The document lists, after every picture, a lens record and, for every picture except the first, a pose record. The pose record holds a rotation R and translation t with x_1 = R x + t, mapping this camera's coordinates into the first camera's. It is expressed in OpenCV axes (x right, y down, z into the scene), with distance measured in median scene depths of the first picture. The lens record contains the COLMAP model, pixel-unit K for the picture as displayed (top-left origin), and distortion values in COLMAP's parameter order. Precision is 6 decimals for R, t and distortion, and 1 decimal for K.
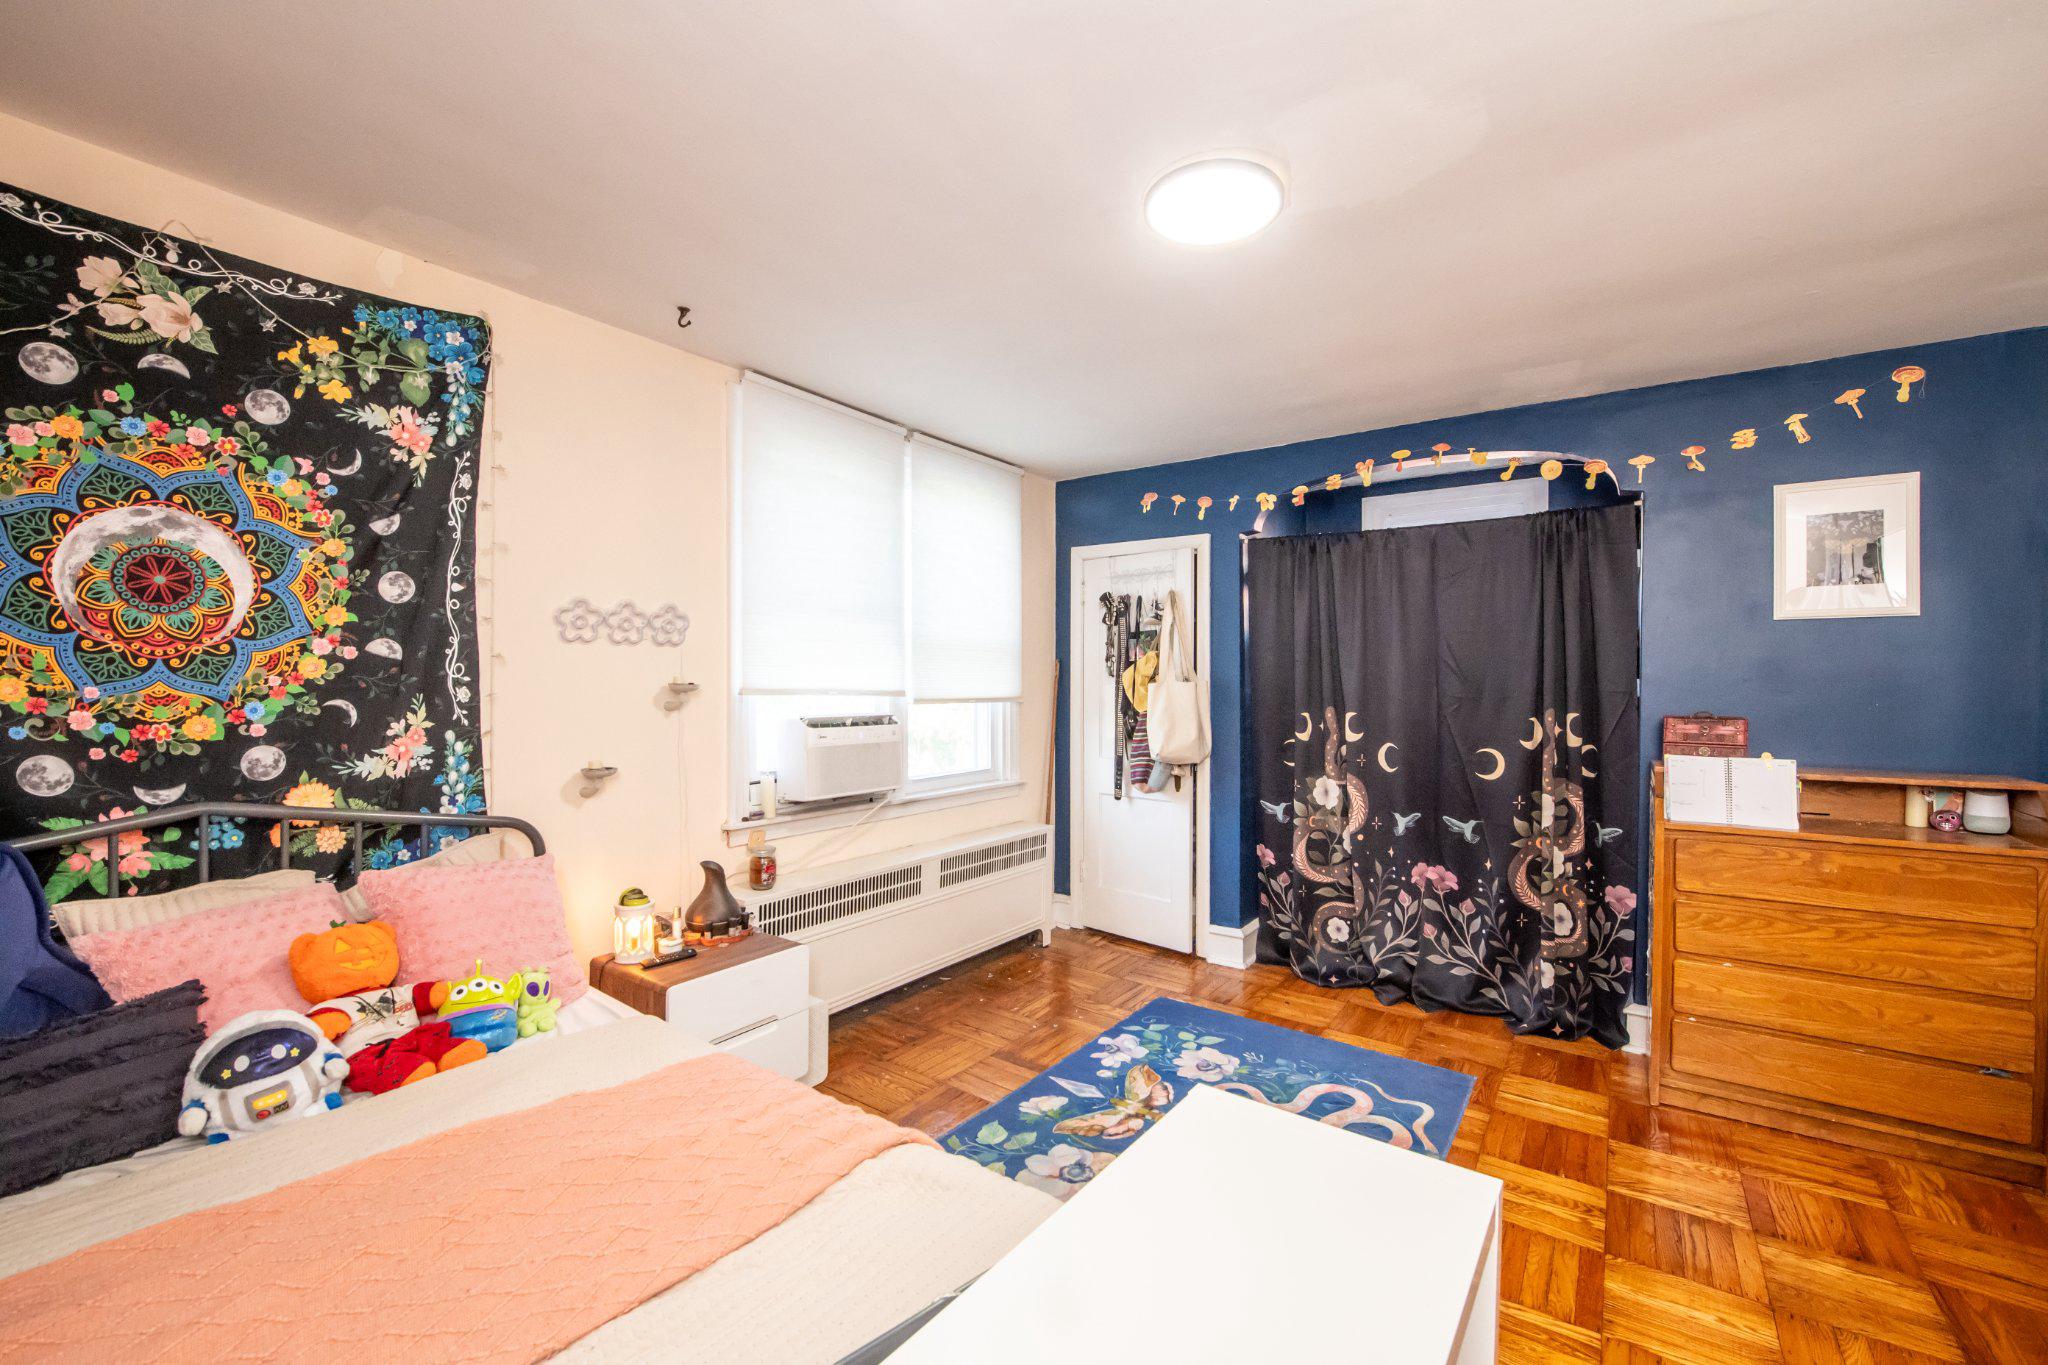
lens RADIAL K [[826.6, 0, 1026.6], [0, 826.6, 686.9], [0, 0, 1]] dist [-0.016227, -0.002286]
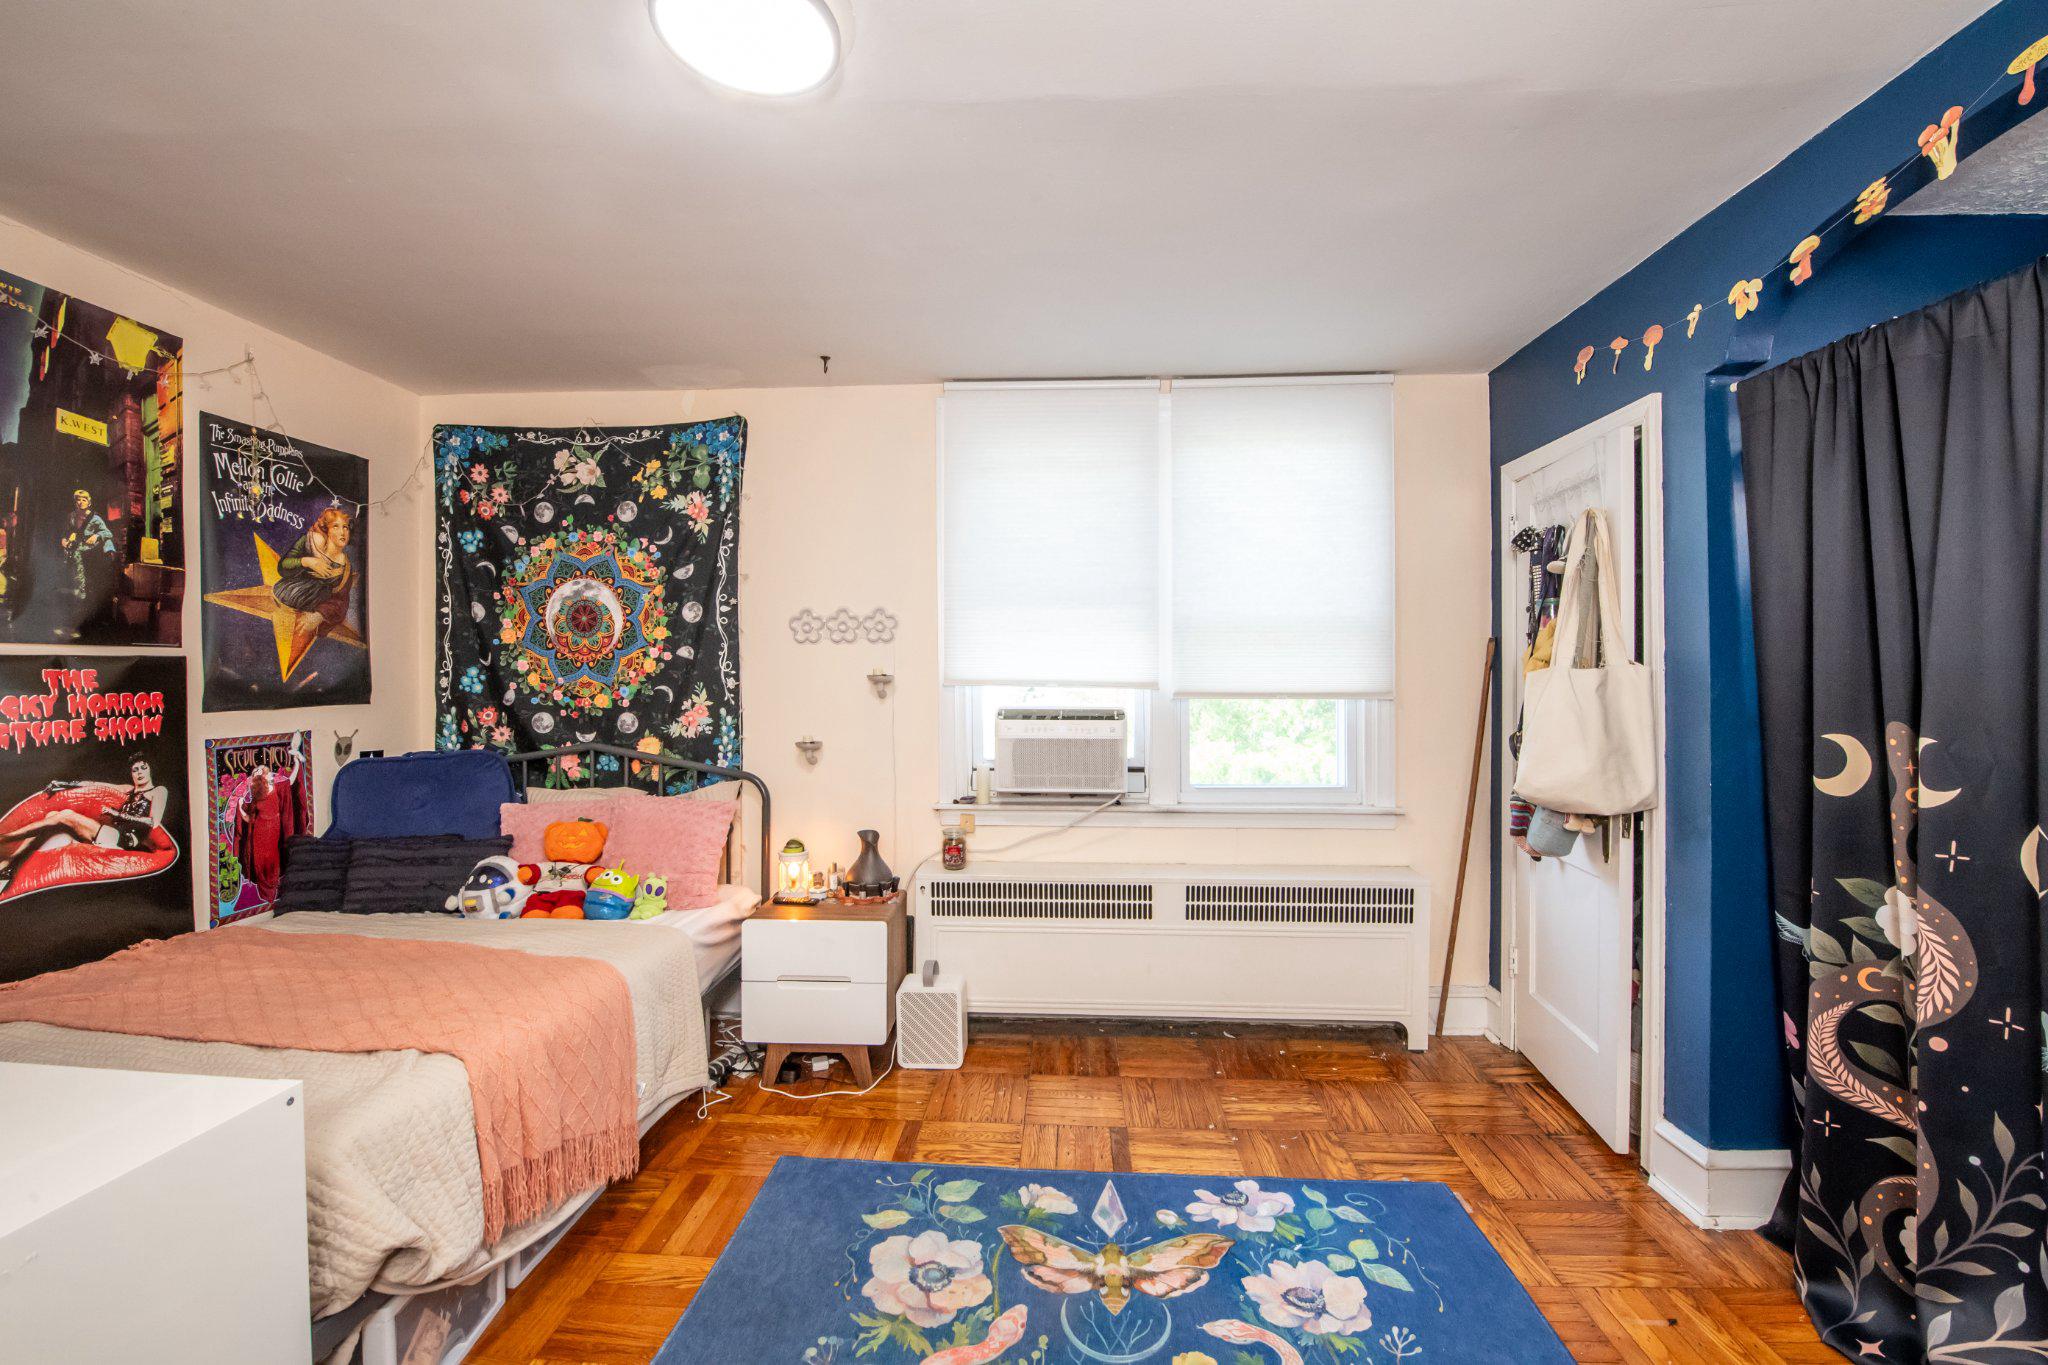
lens RADIAL K [[826.6, 0, 1023.7], [0, 826.6, 685.7], [0, 0, 1]] dist [-0.016227, -0.002286]
pose [[0.538283, 0.005016, -0.842749, 0.820256], [-0.001207, 0.999986, 0.005180, 0.005902], [0.842764, -0.001771, 0.538281, 0.670607]]
